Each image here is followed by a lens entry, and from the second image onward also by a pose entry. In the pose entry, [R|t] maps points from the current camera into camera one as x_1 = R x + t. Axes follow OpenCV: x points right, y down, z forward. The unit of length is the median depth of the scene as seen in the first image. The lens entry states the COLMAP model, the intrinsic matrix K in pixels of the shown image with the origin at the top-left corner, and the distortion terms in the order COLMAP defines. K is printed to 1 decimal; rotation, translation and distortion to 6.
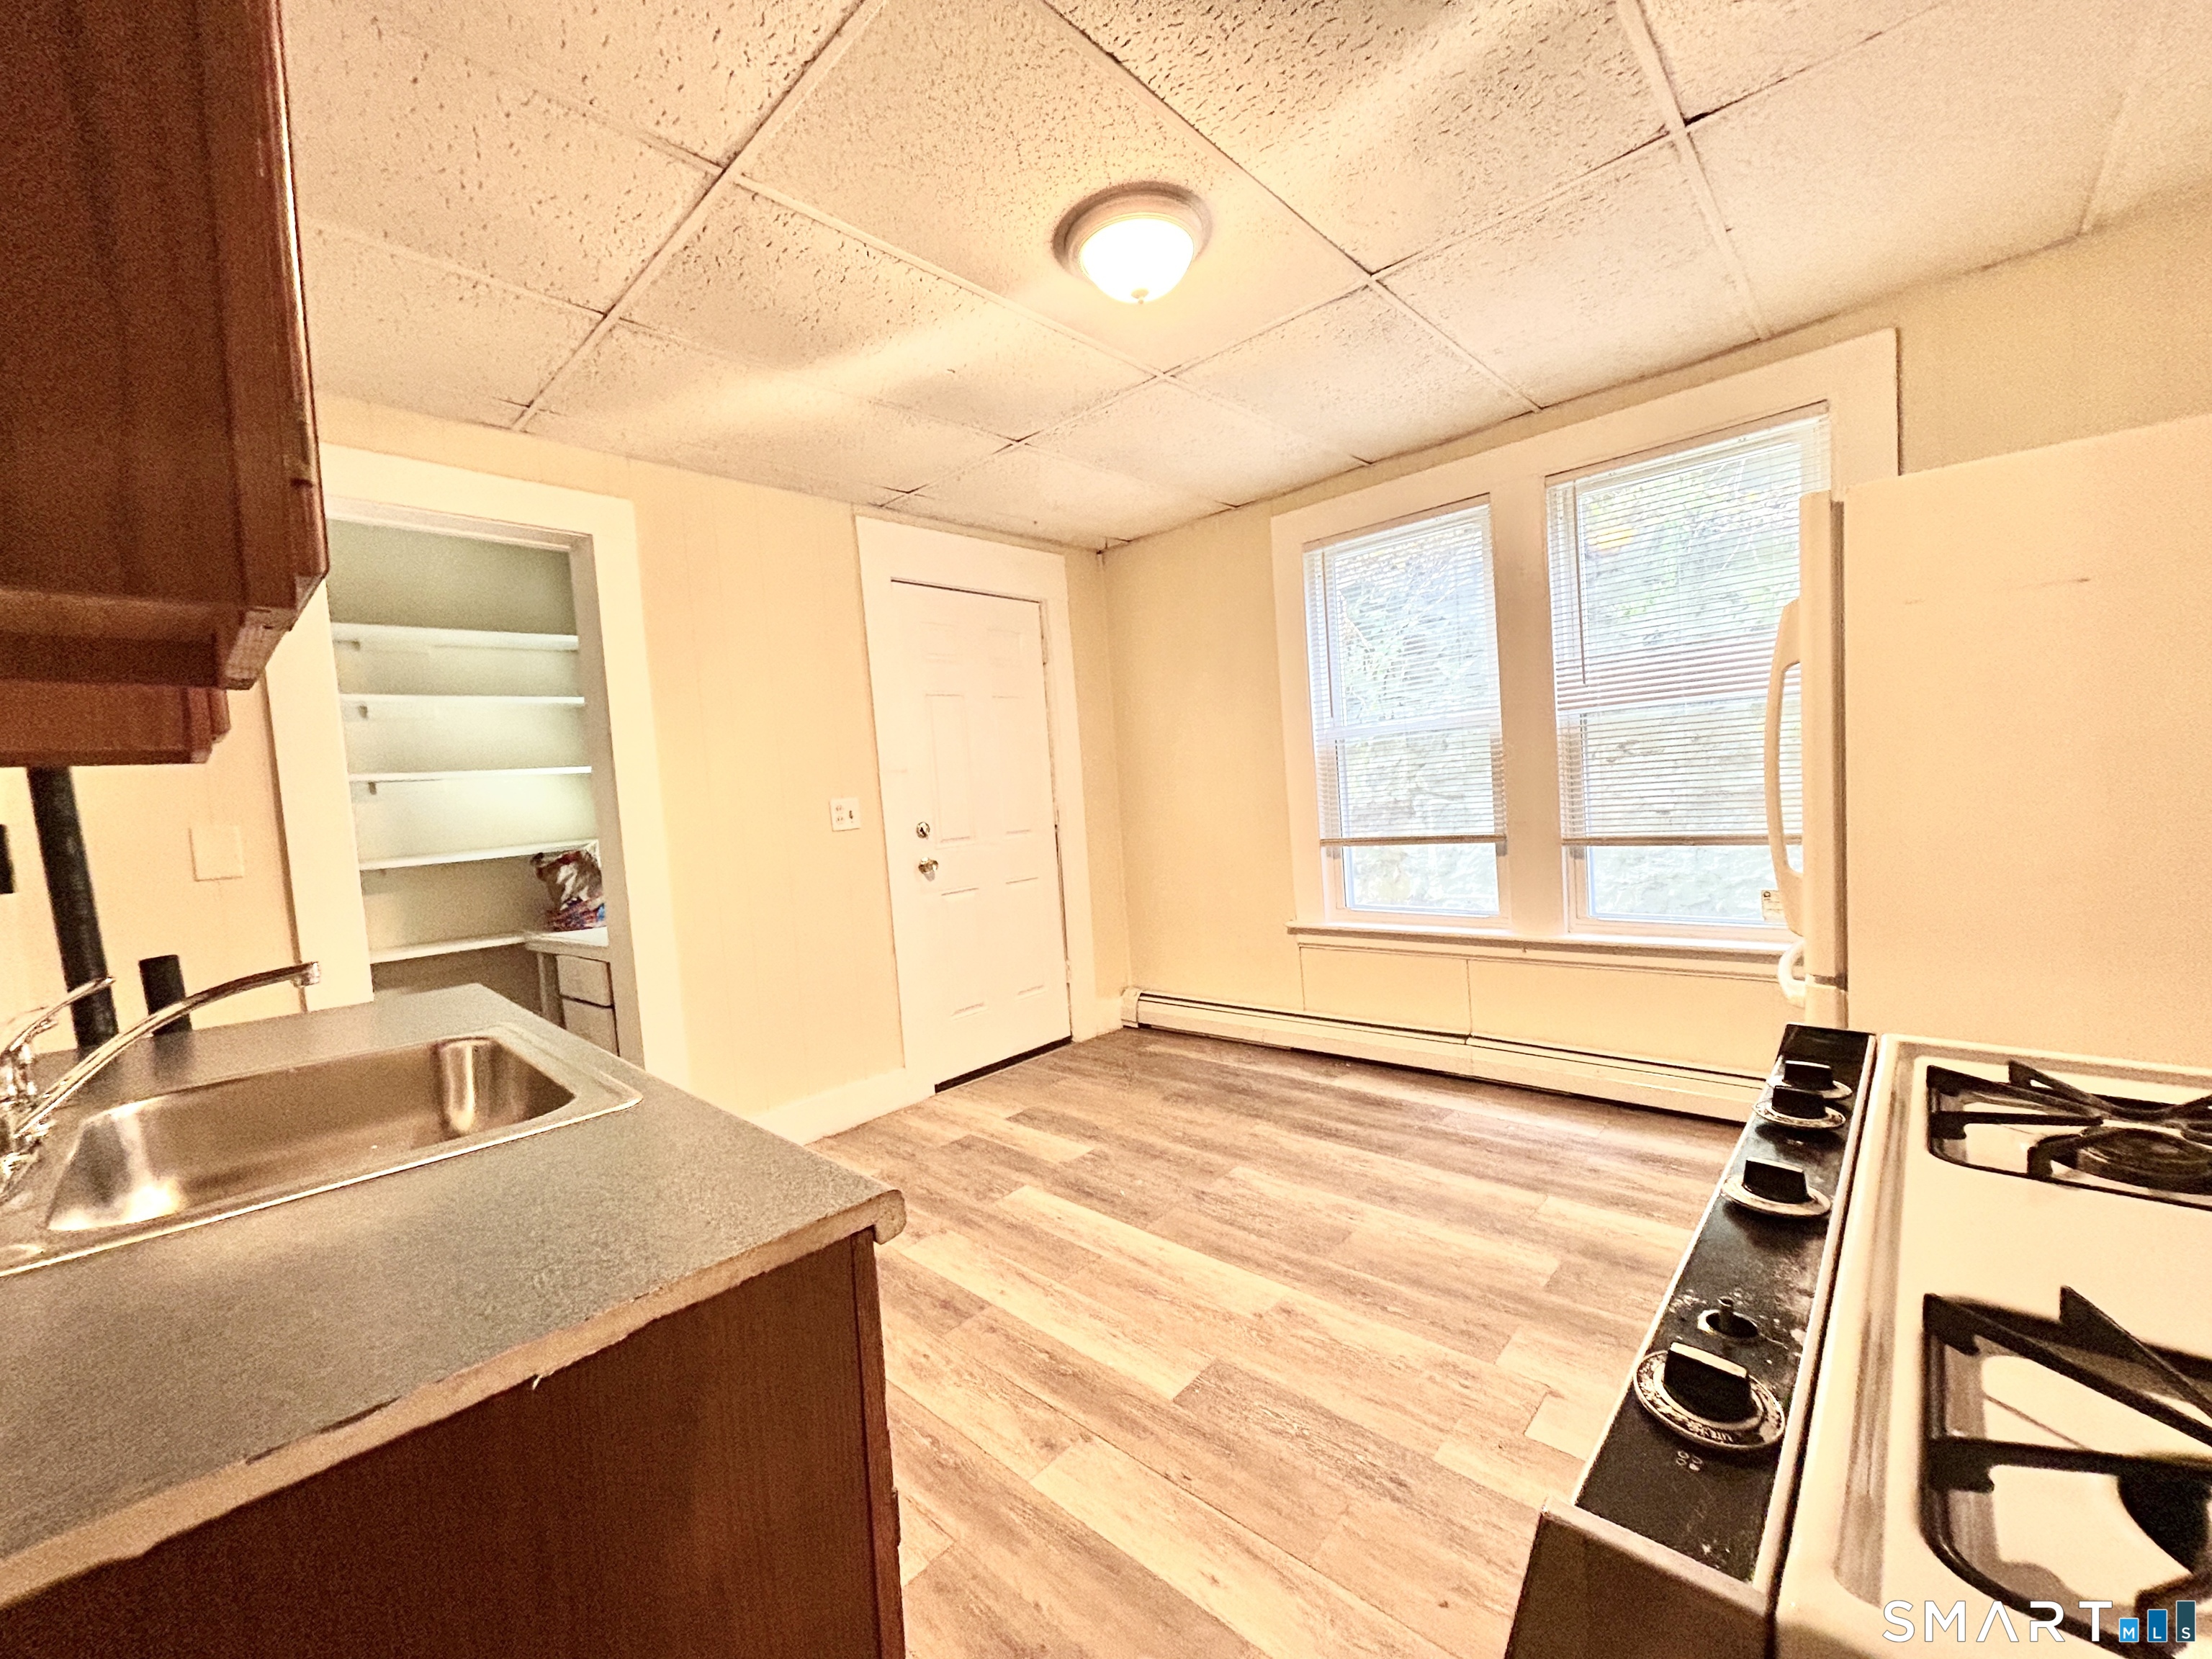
lens RADIAL K [[890.2, 0, 1106.0], [0, 890.2, 829.5], [0, 0, 1]] dist [-0.000542, 0.000283]
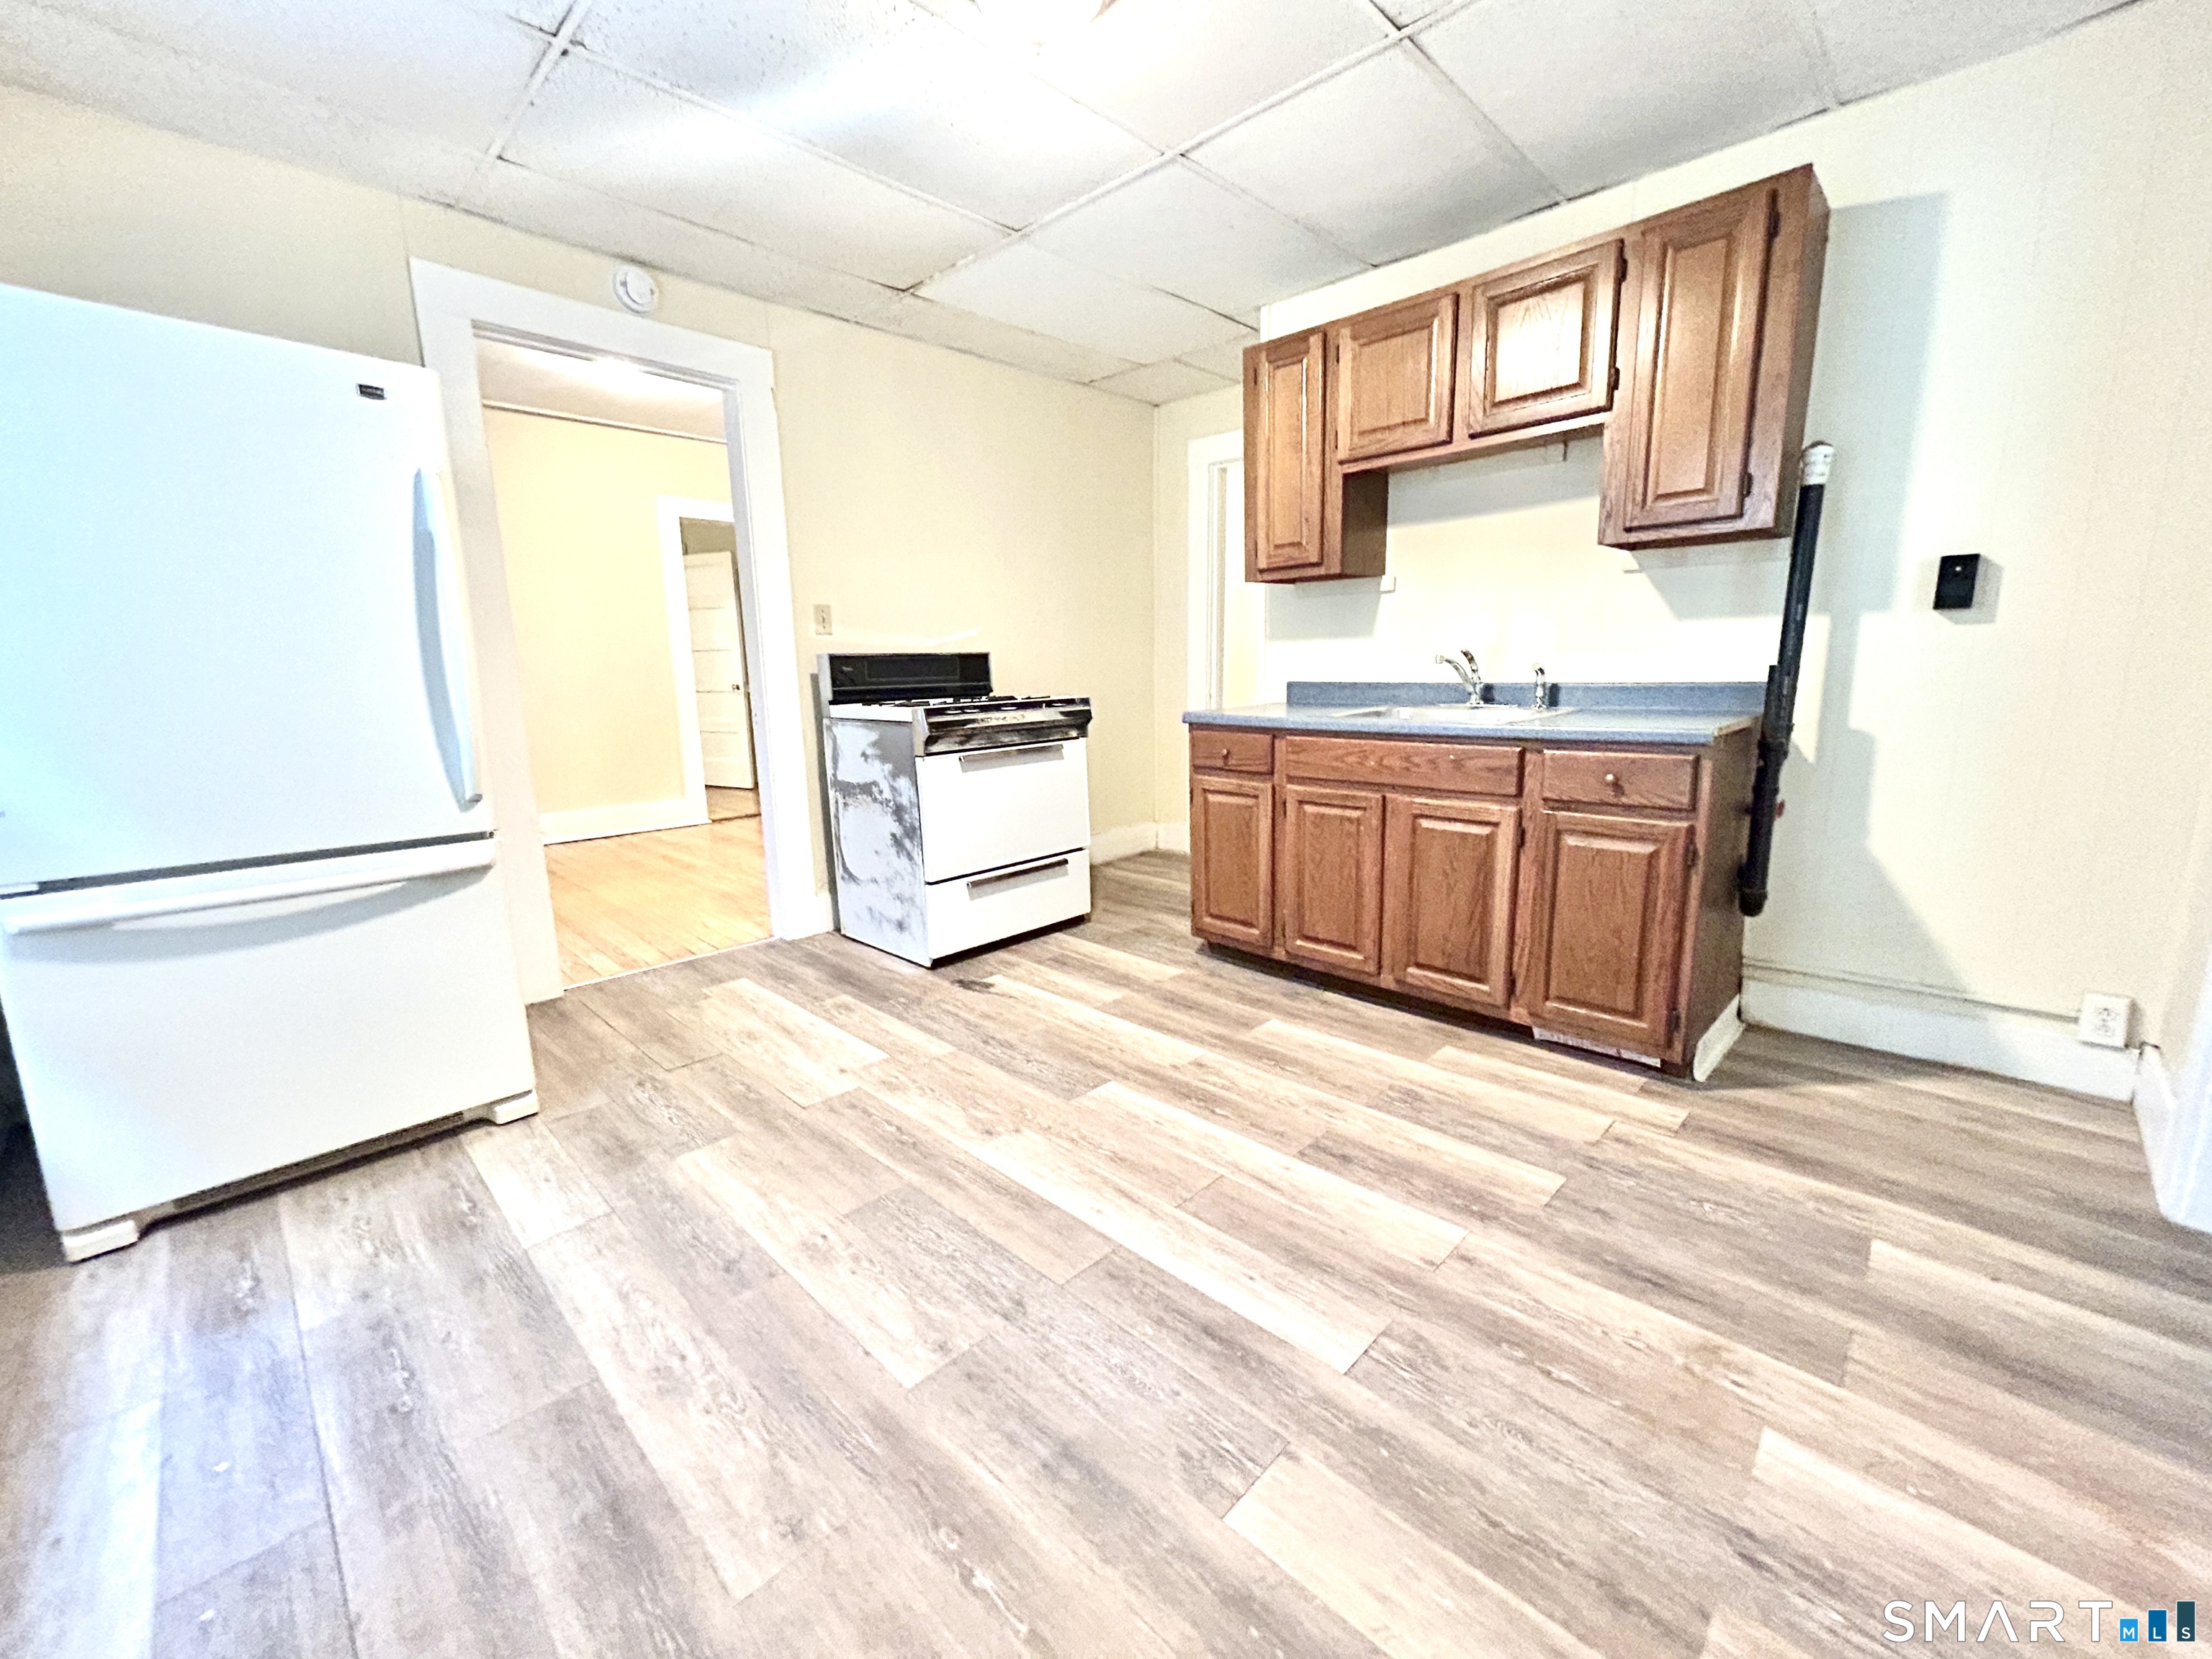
lens RADIAL K [[890.2, 0, 1106.0], [0, 890.2, 829.5], [0, 0, 1]] dist [-0.000542, 0.000283]
pose [[-0.995705, 0.081017, 0.044801, -0.004025], [0.089164, 0.969431, 0.228592, -0.012818], [-0.024912, 0.231605, -0.972491, 1.282975]]
